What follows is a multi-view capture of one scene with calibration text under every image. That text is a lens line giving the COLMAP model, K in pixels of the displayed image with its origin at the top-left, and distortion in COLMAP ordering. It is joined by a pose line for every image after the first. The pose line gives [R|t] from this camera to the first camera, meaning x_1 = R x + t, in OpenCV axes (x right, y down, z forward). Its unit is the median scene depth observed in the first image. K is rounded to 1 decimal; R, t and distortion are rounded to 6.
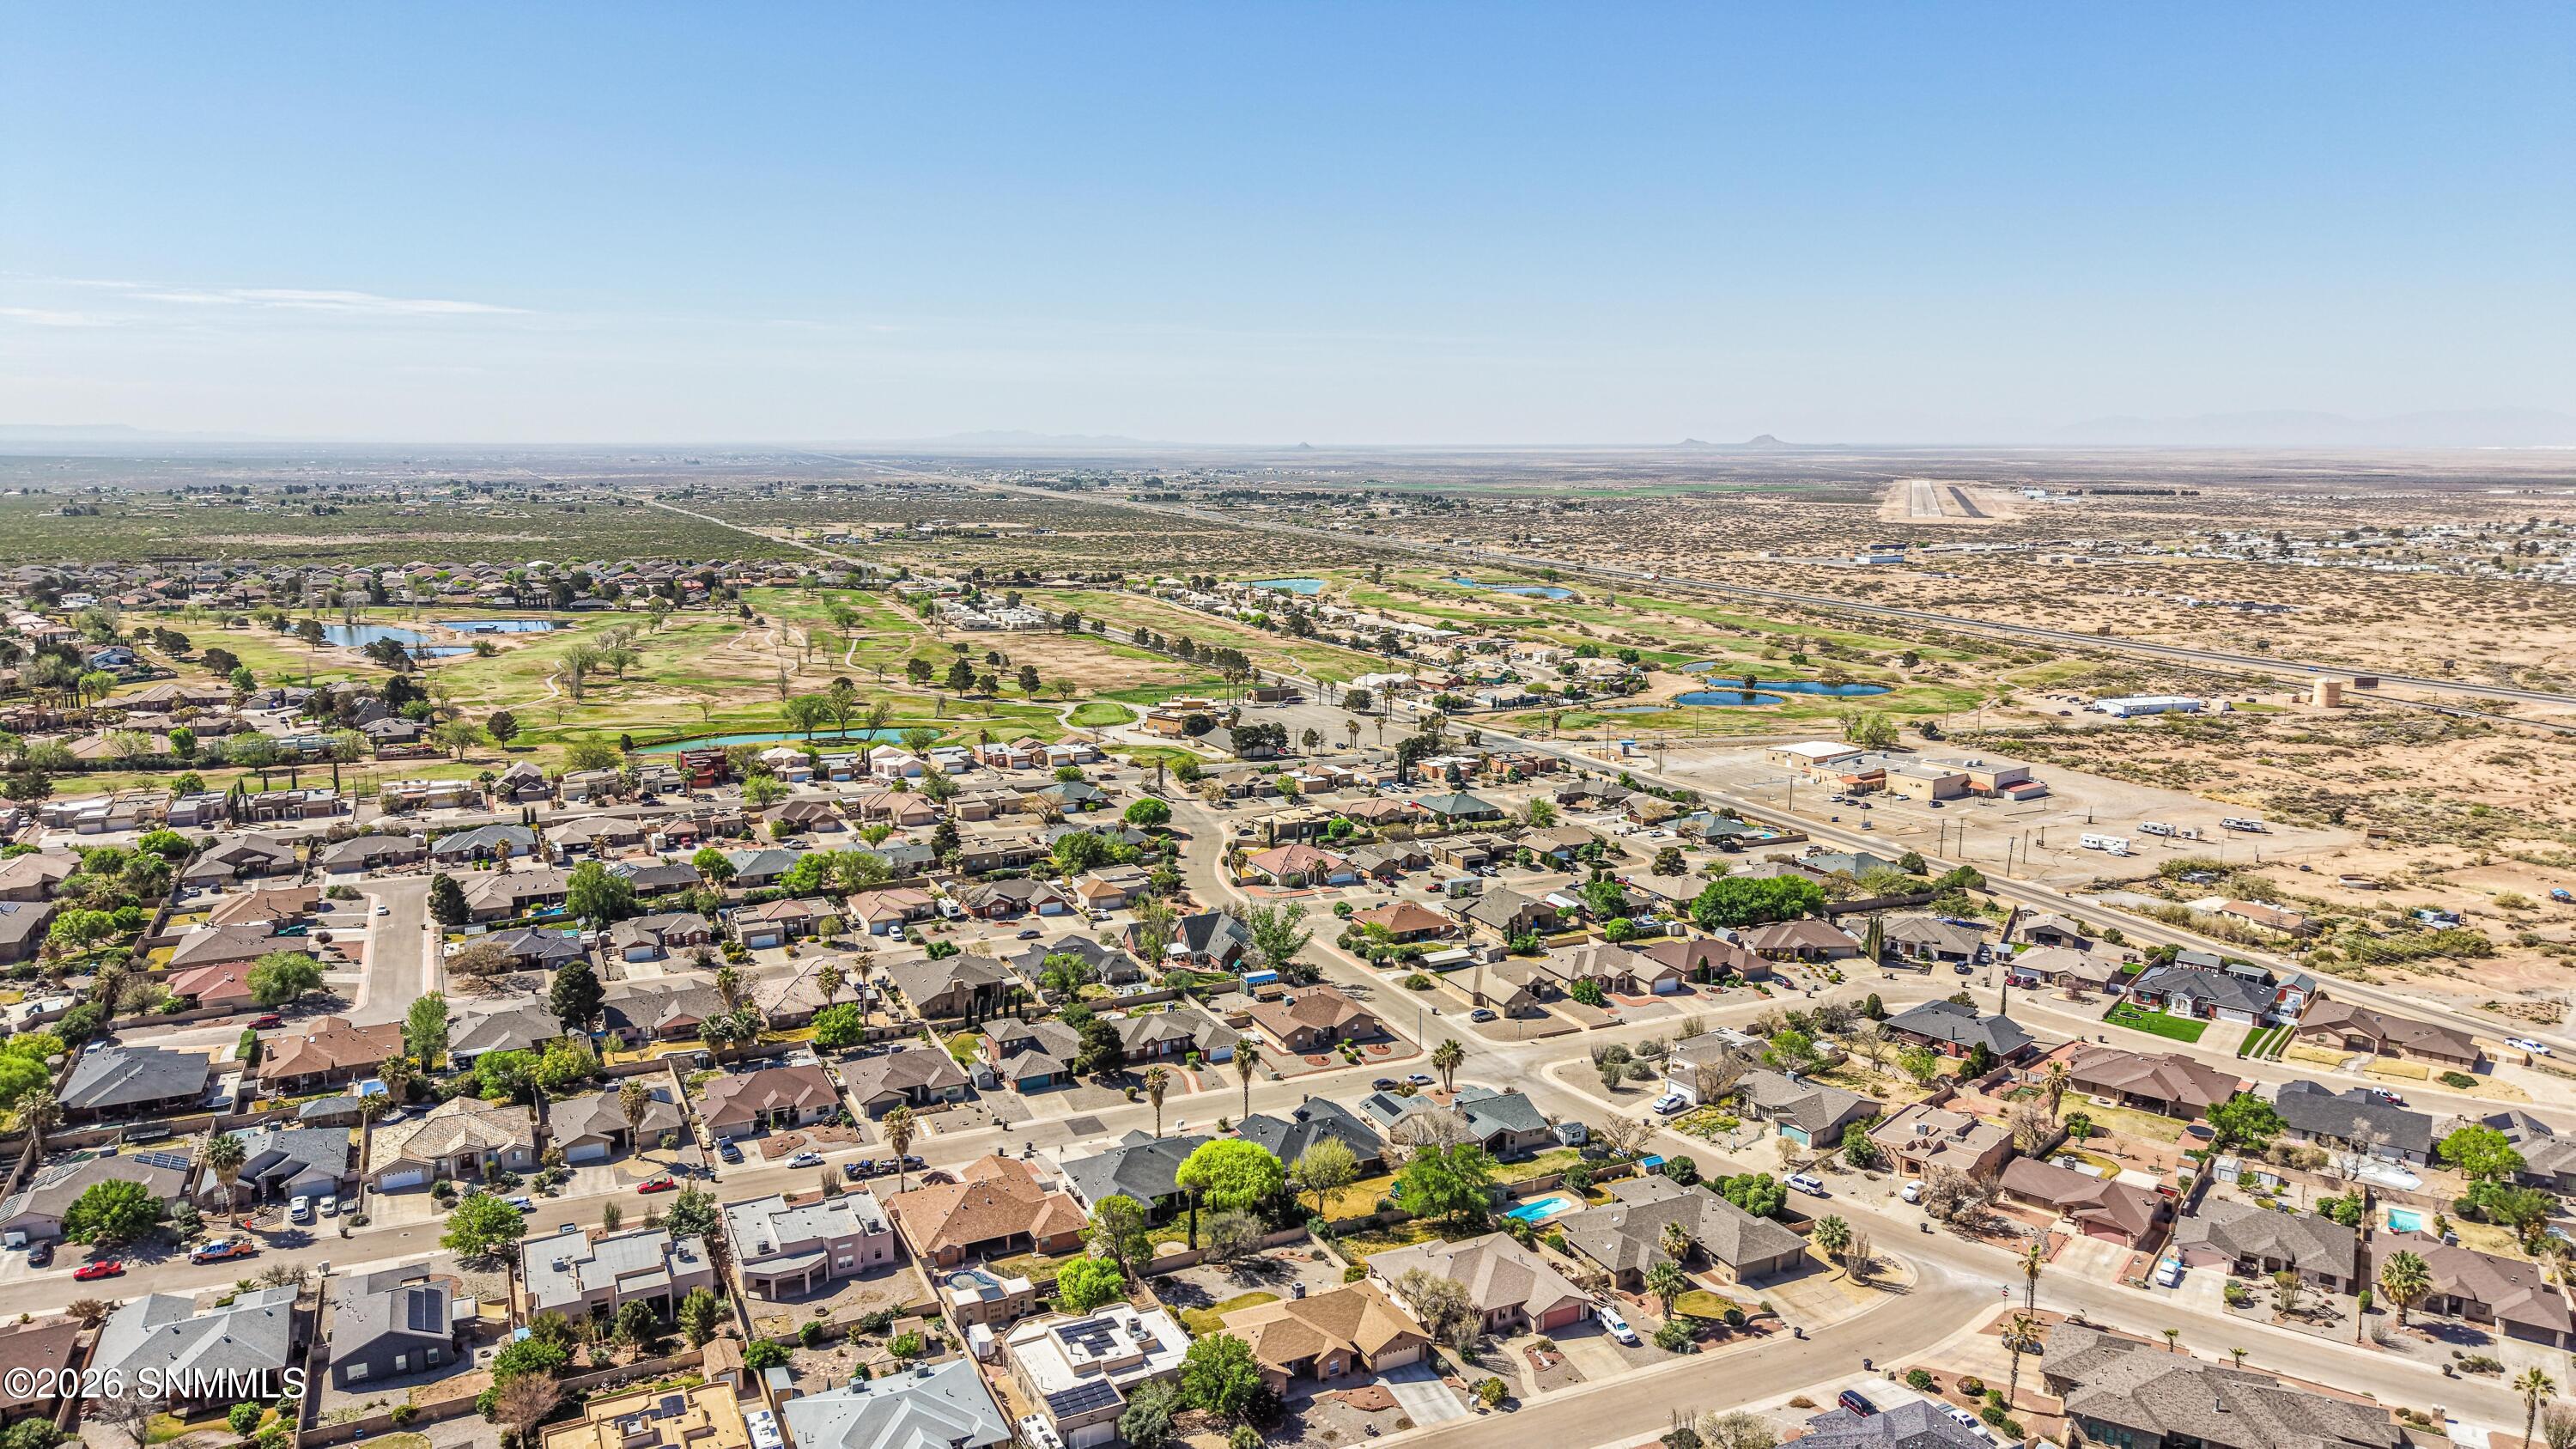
lens RADIAL K [[1715.0, 0, 1277.5], [0, 1715.0, 722.7], [0, 0, 1]] dist [0.040471, -0.044365]
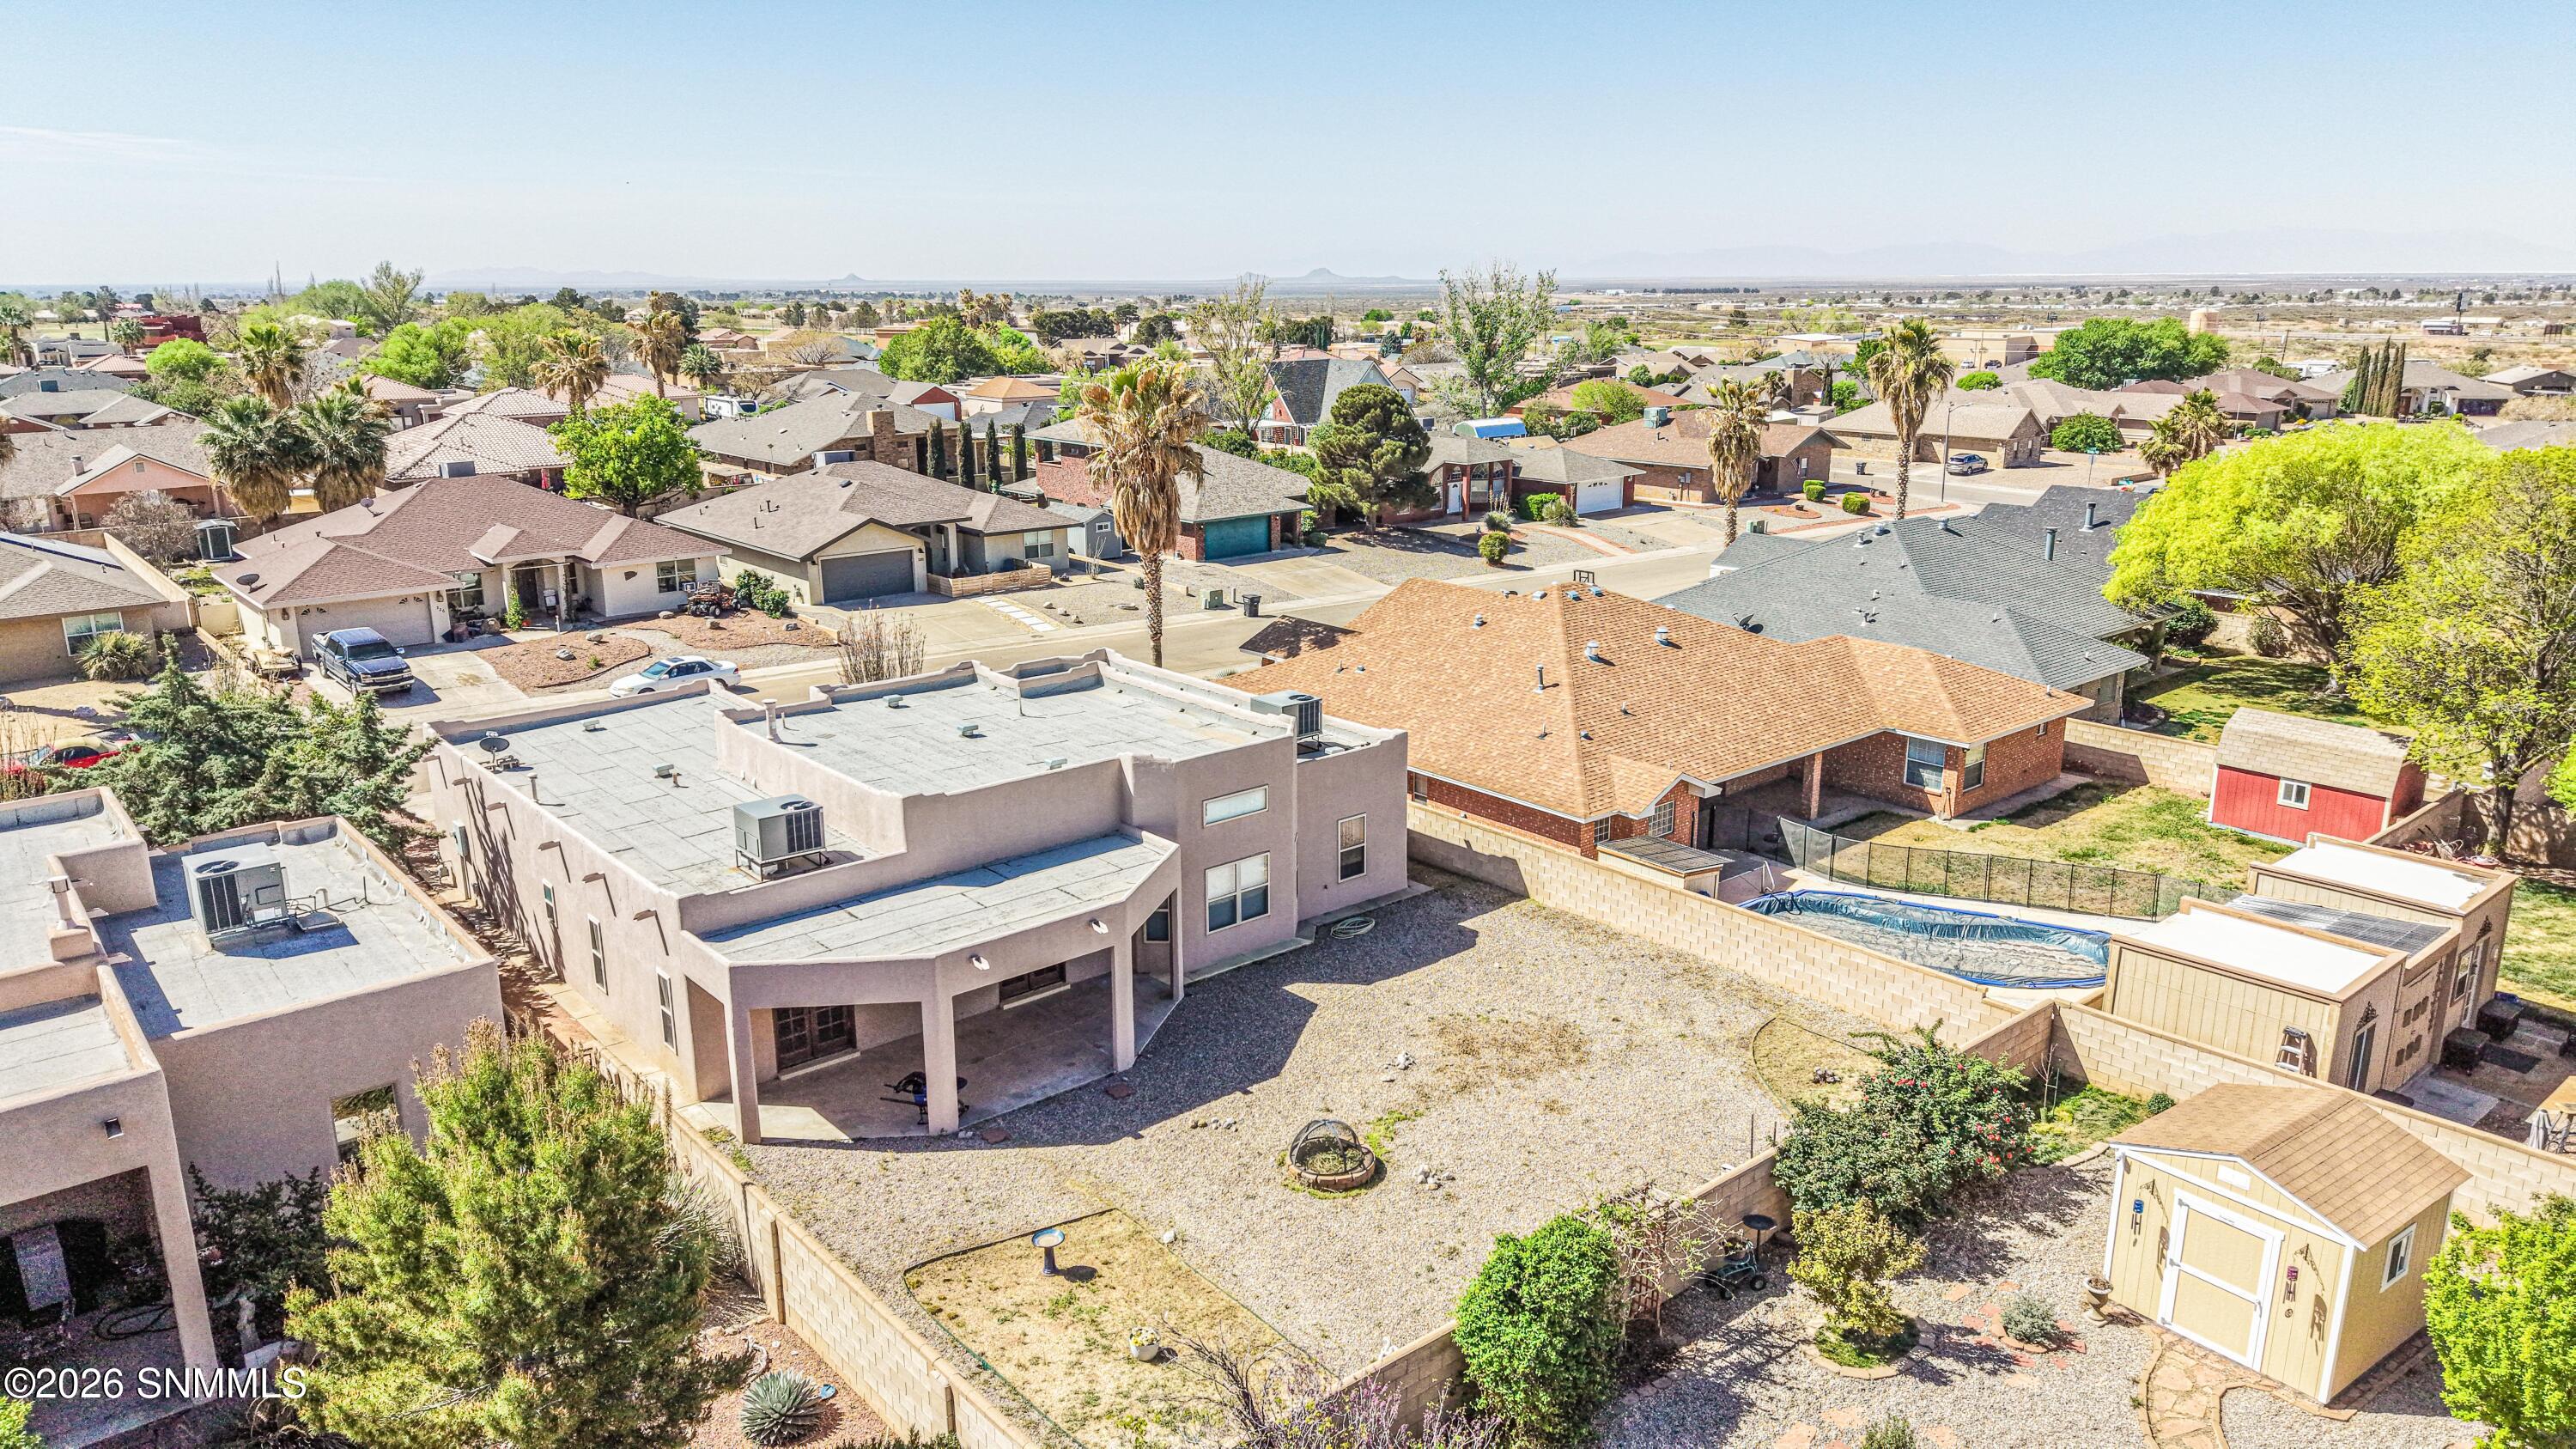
lens RADIAL K [[1694.0, 0, 1278.7], [0, 1694.0, 771.5], [0, 0, 1]] dist [0.081216, -0.122465]
pose [[0.967733, -0.081781, 0.238339, -0.283480], [0.052644, 0.990612, 0.126159, 0.272699], [-0.246419, -0.109541, 0.962953, 0.812424]]
